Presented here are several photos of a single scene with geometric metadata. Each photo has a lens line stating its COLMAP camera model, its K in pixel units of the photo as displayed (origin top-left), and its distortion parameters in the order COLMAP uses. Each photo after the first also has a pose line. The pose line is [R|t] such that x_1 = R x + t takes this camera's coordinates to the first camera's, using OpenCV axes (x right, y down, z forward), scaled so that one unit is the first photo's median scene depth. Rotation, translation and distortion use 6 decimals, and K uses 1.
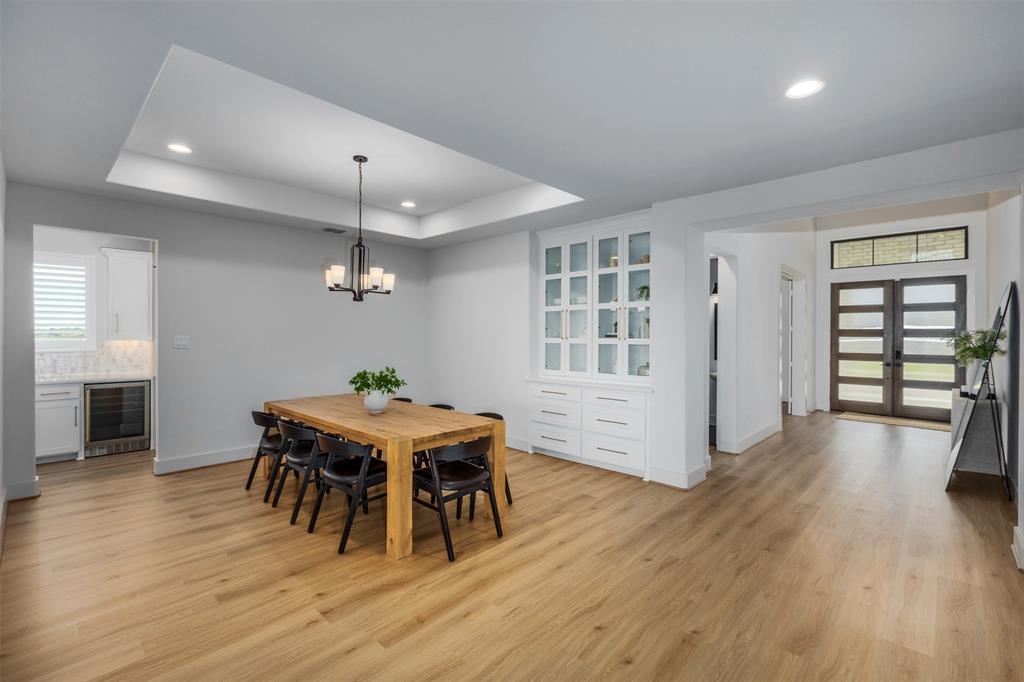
lens RADIAL K [[458.1, 0, 510.2], [0, 458.1, 335.1], [0, 0, 1]] dist [0.000719, 0.000186]
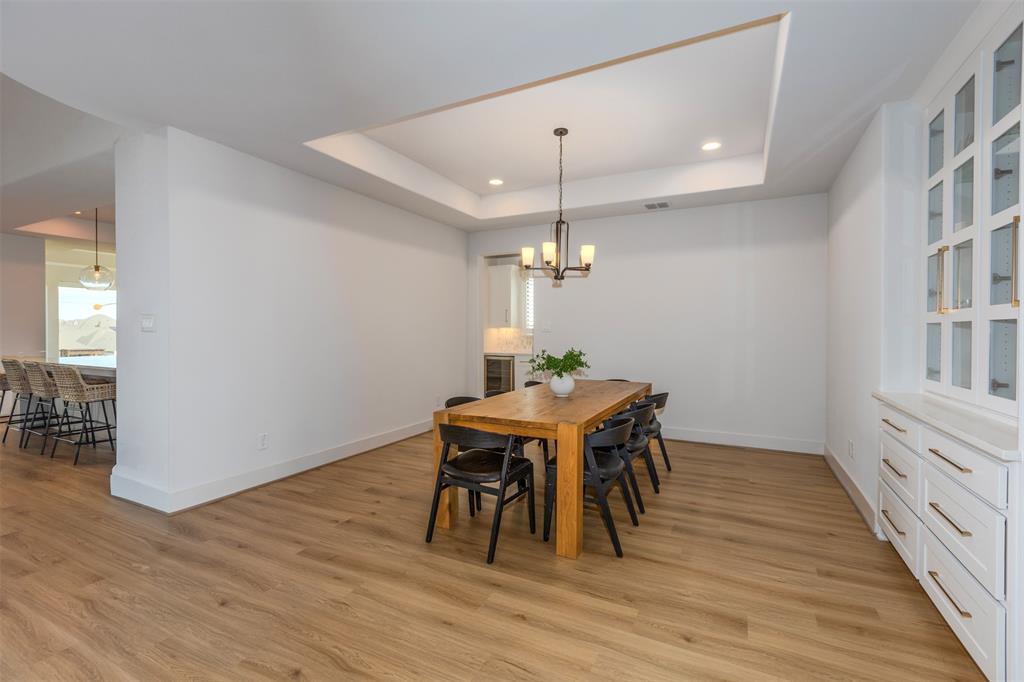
lens RADIAL K [[458.1, 0, 515.4], [0, 458.1, 341.0], [0, 0, 1]] dist [0.000719, 0.000186]
pose [[0.276138, 0.010487, -0.961061, 0.602721], [0.001718, 0.999933, 0.011404, 0.045599], [0.961117, -0.004800, 0.276101, 0.673865]]
